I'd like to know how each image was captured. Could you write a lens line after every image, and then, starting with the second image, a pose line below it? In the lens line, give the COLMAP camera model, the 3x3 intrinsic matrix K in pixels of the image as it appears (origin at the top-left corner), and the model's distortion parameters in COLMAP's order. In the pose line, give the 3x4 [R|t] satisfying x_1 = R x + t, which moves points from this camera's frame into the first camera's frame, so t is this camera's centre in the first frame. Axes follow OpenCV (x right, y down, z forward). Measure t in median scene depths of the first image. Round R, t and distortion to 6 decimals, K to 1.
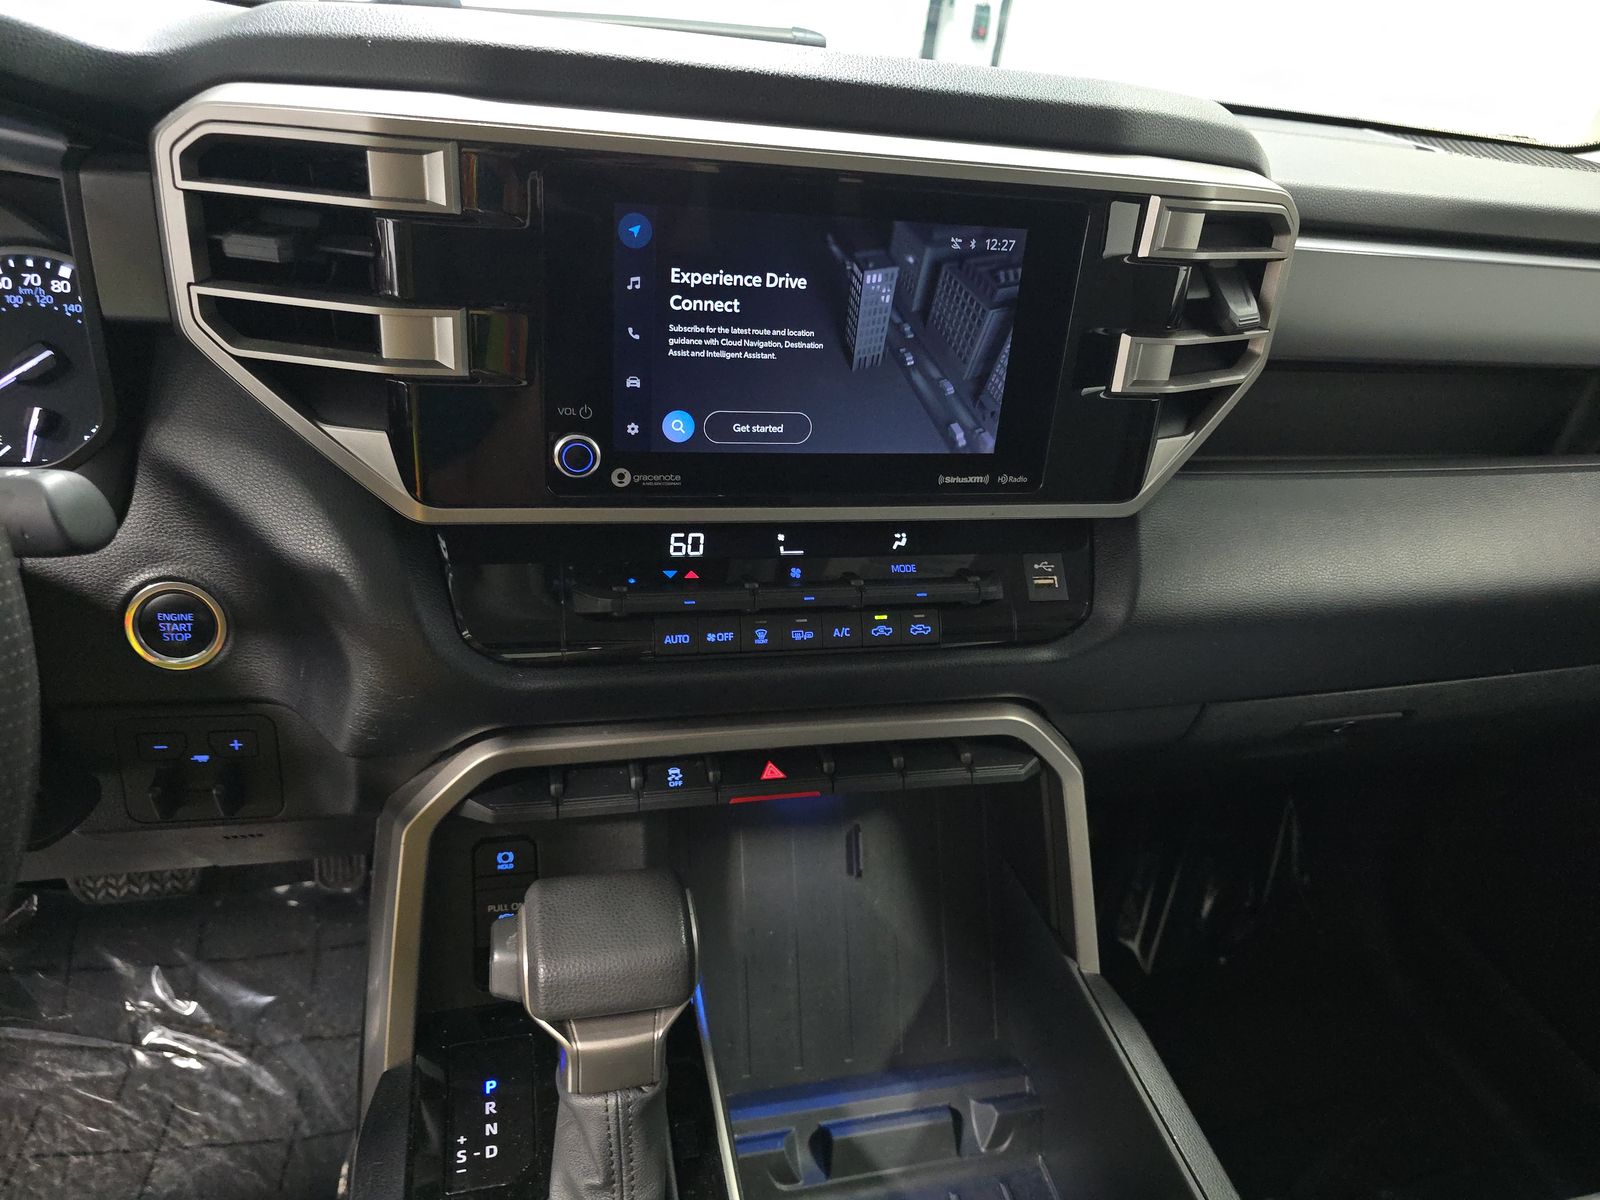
lens RADIAL K [[1079.1, 0, 792.6], [0, 1079.1, 598.8], [0, 0, 1]] dist [0.019834, -0.011773]
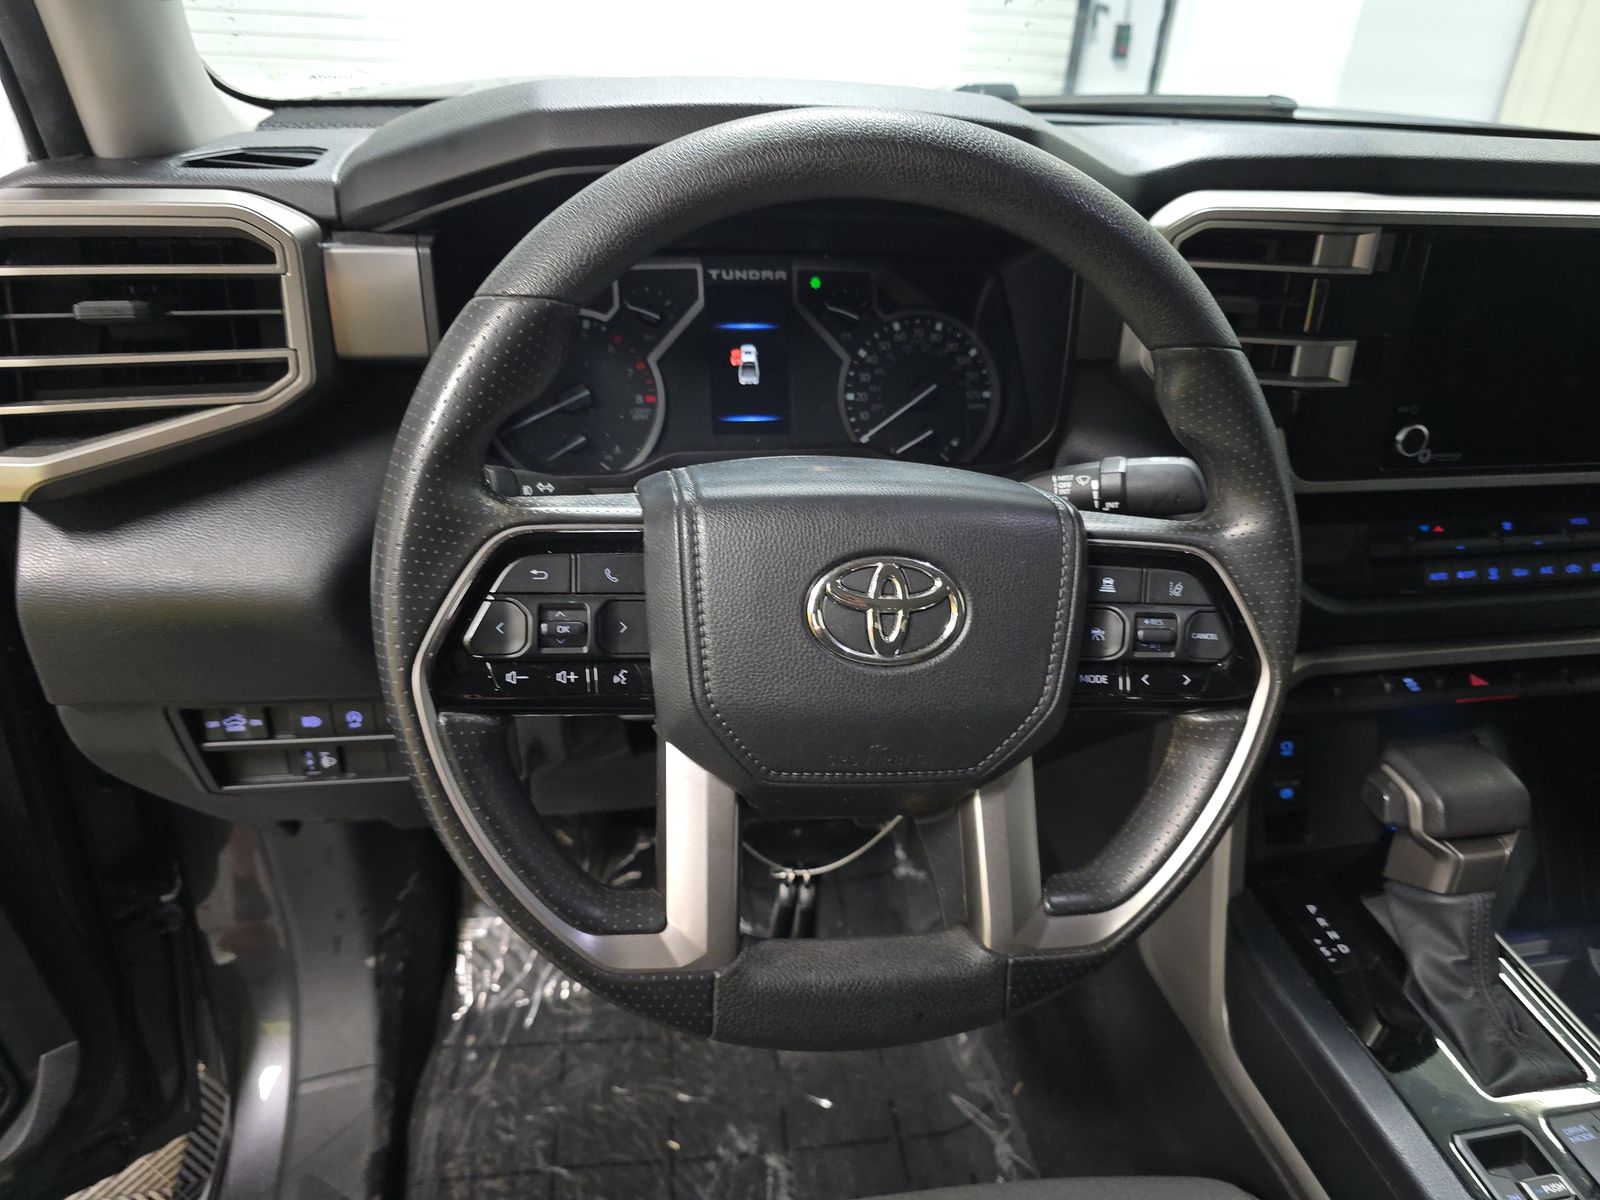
lens RADIAL K [[1079.1, 0, 805.6], [0, 1079.1, 600.3], [0, 0, 1]] dist [0.019834, -0.011773]
pose [[0.998034, -0.028512, -0.055813, -0.851342], [0.027746, 0.999510, -0.014457, 0.067422], [0.056197, 0.012880, 0.998337, -0.410855]]
